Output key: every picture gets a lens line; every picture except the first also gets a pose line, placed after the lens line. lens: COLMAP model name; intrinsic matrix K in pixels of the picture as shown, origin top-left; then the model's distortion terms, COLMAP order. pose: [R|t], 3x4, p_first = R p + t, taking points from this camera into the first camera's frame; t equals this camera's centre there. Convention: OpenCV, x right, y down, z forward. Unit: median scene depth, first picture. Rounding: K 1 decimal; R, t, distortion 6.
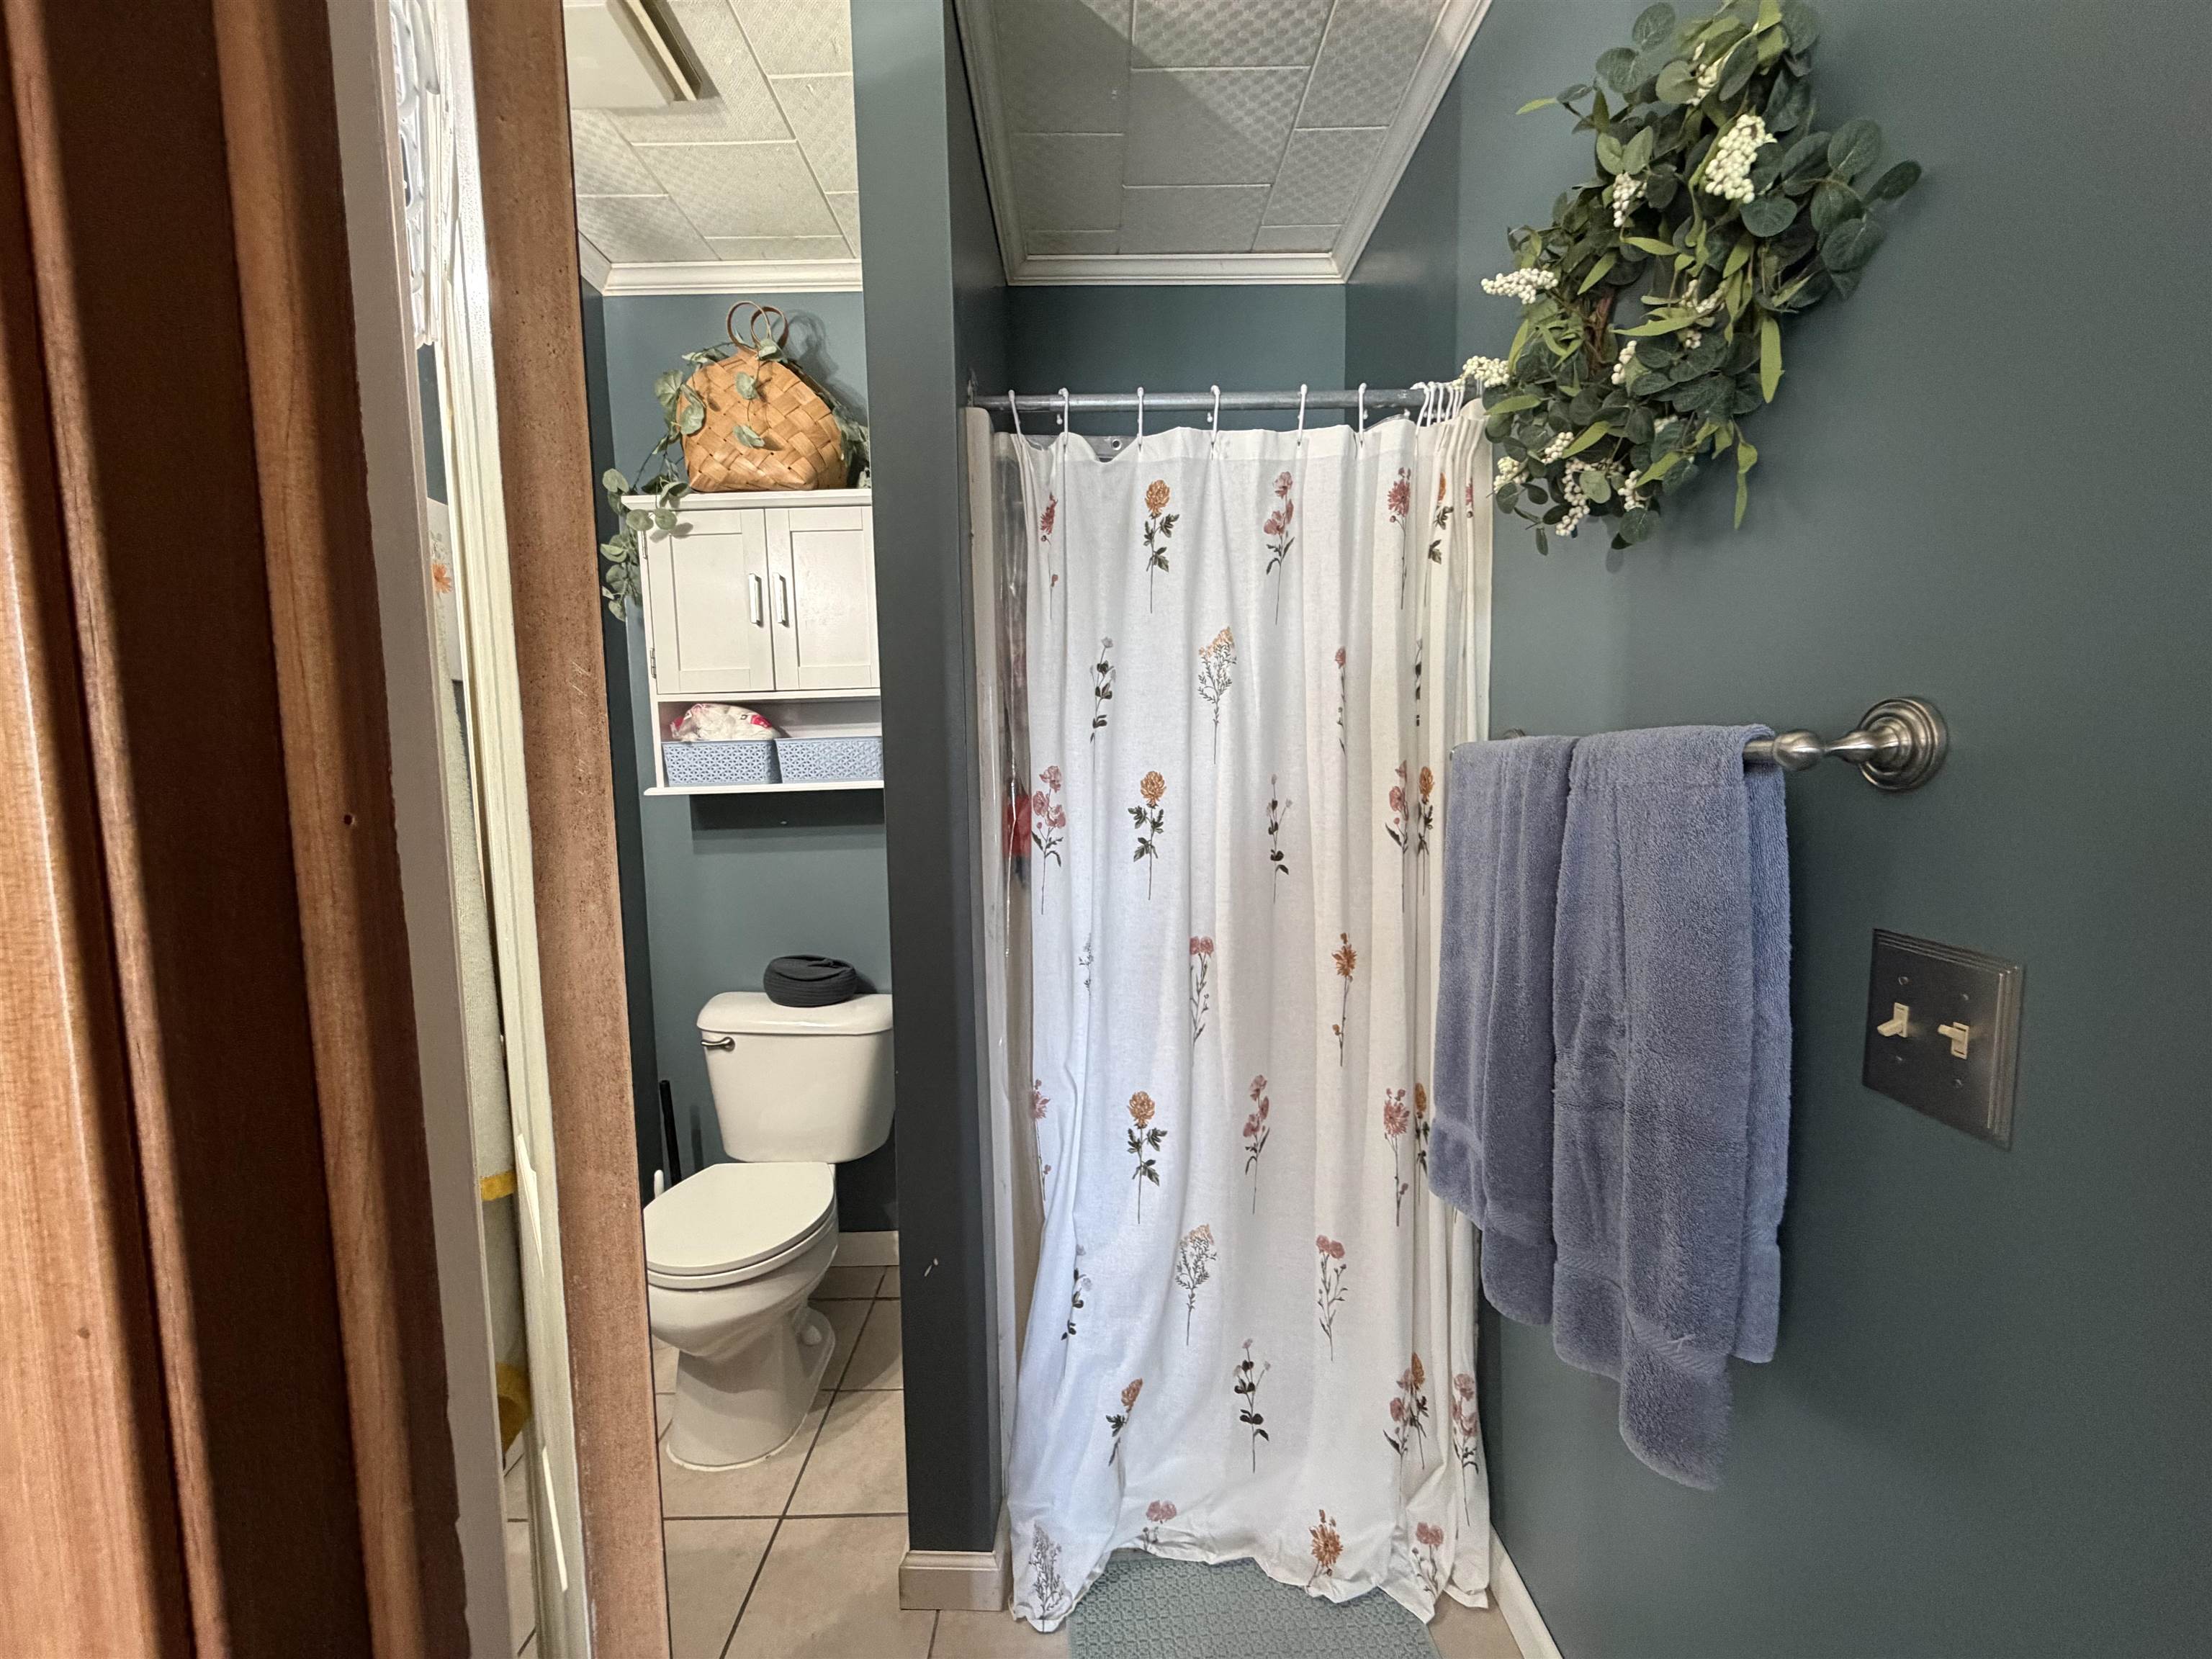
lens RADIAL K [[880.6, 0, 1099.3], [0, 880.6, 832.2], [0, 0, 1]] dist [-0.000815, 0.000437]
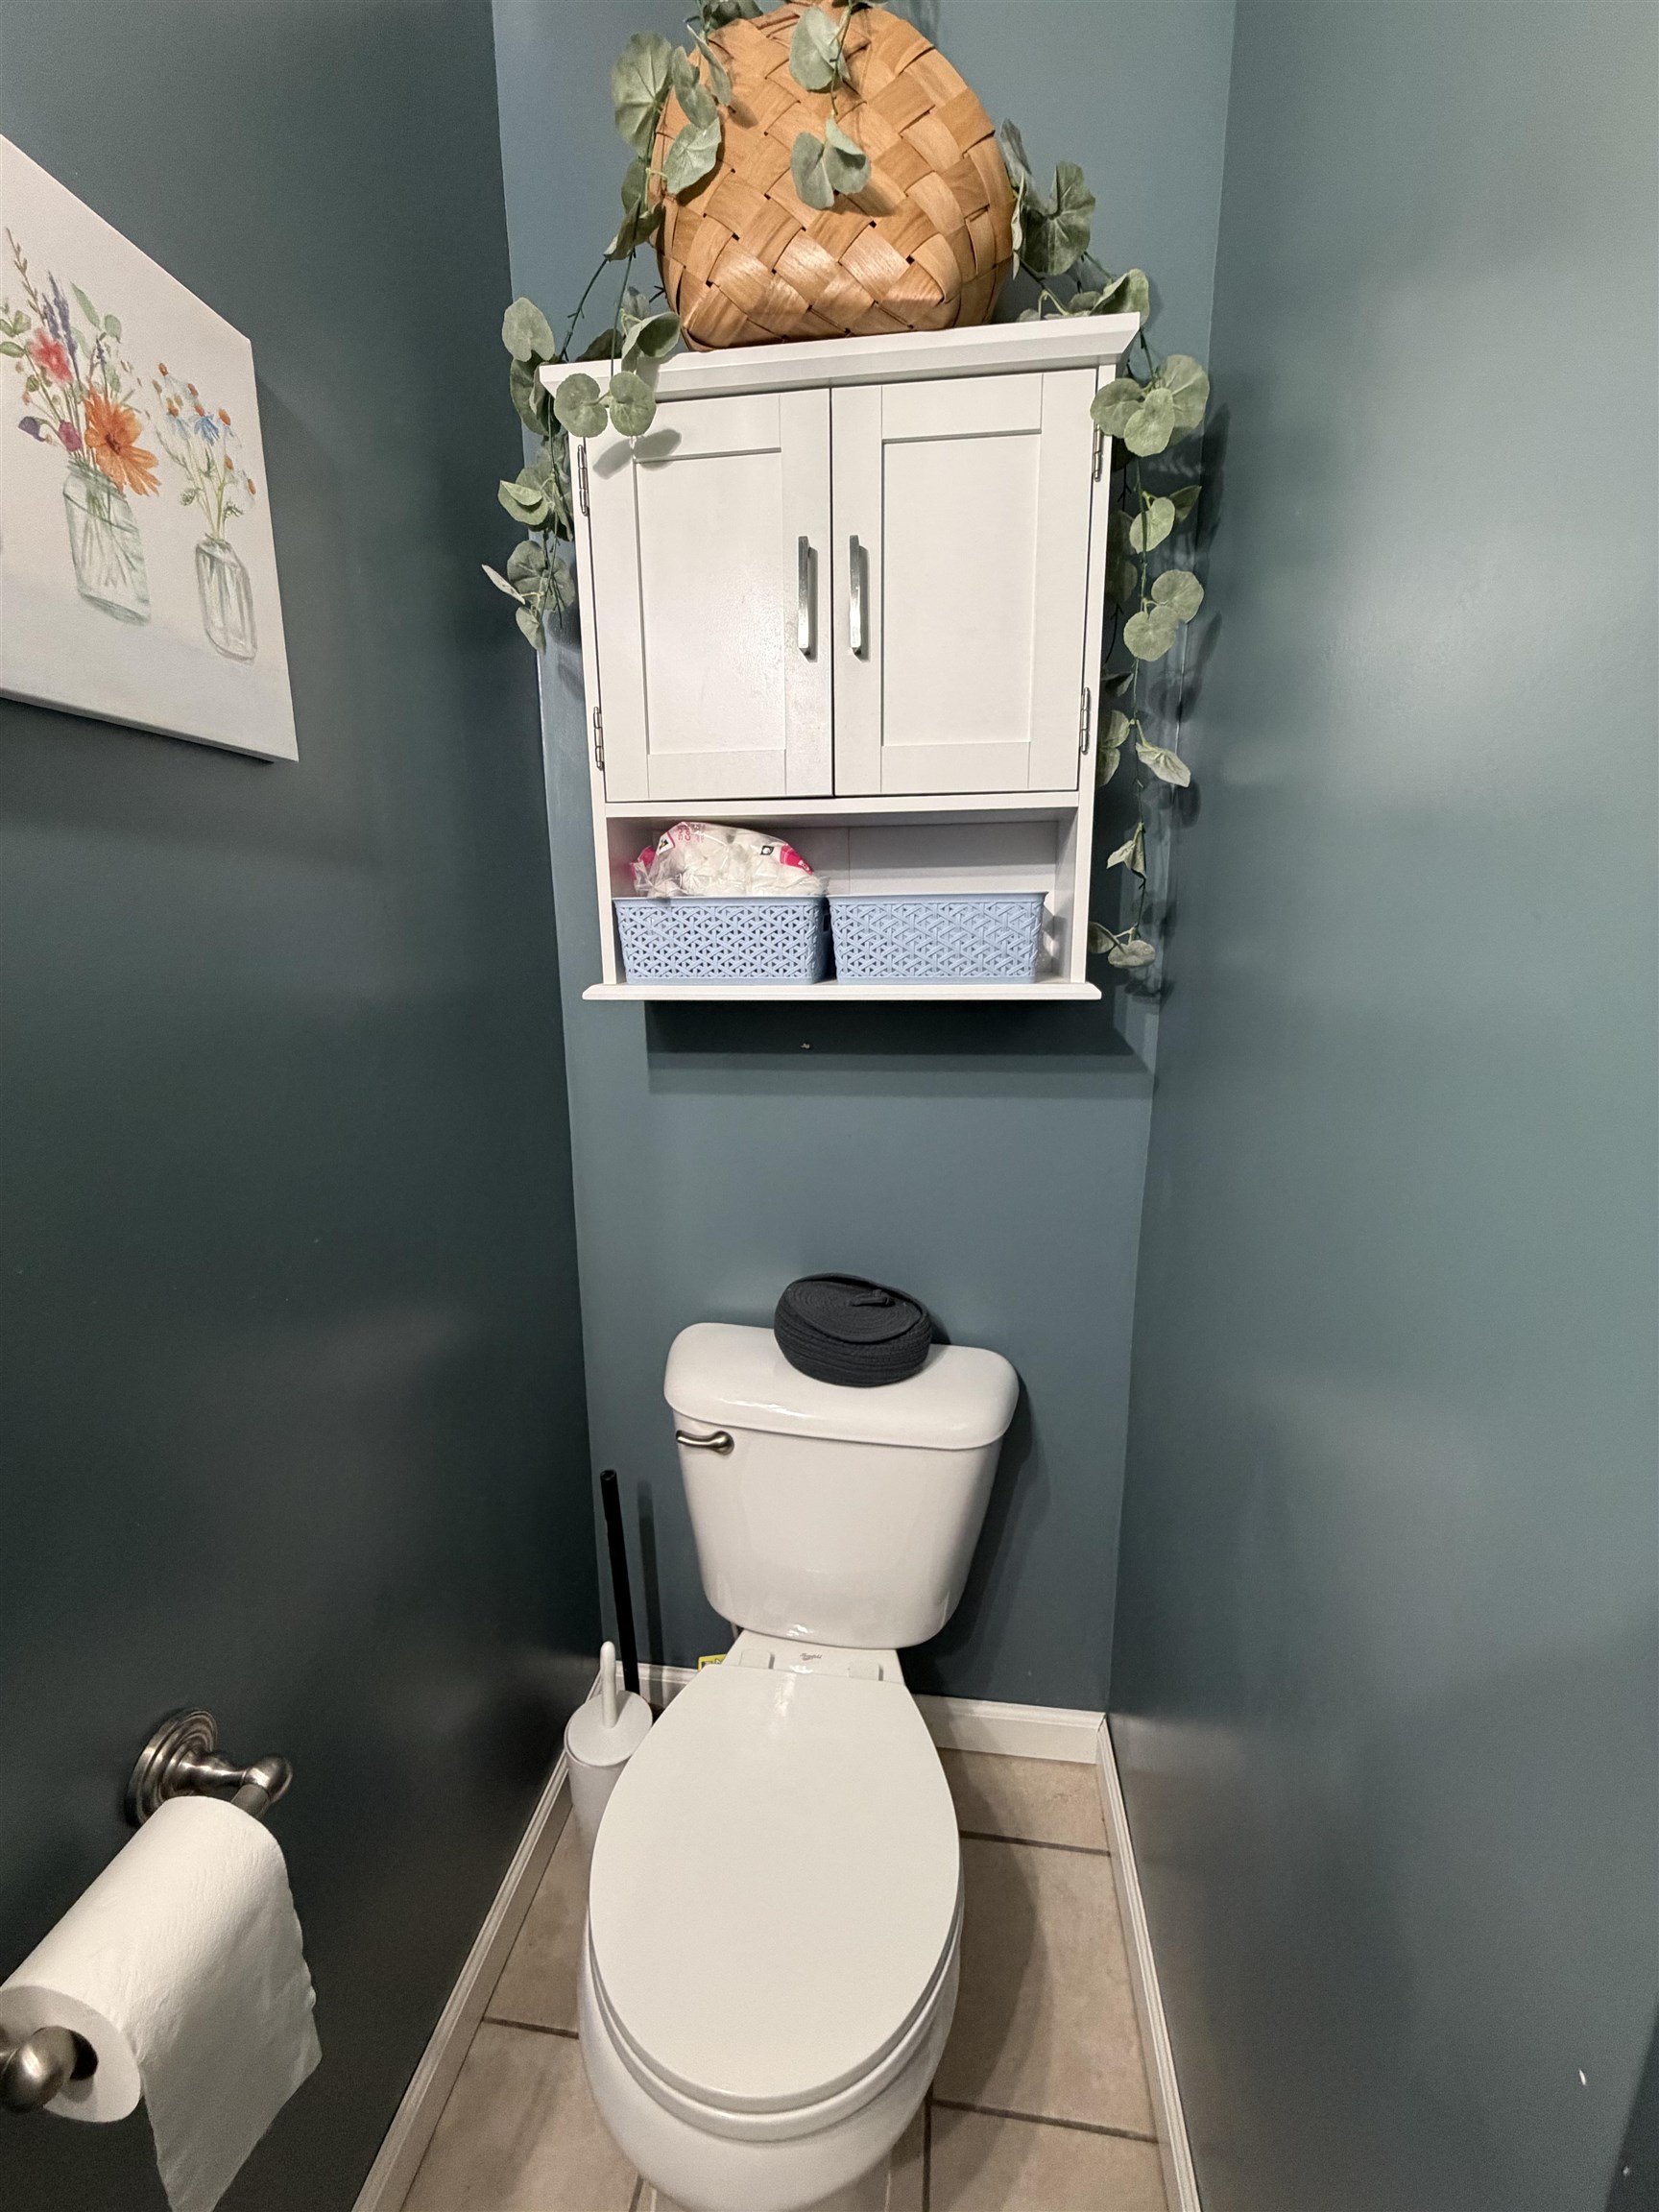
lens RADIAL K [[880.6, 0, 840.1], [0, 880.6, 1102.0], [0, 0, 1]] dist [-0.000815, 0.000437]
pose [[0.991801, 0.044098, -0.119946, -0.296090], [-0.030051, 0.992737, 0.116493, -0.046689], [0.124211, -0.111933, 0.985922, 0.488224]]
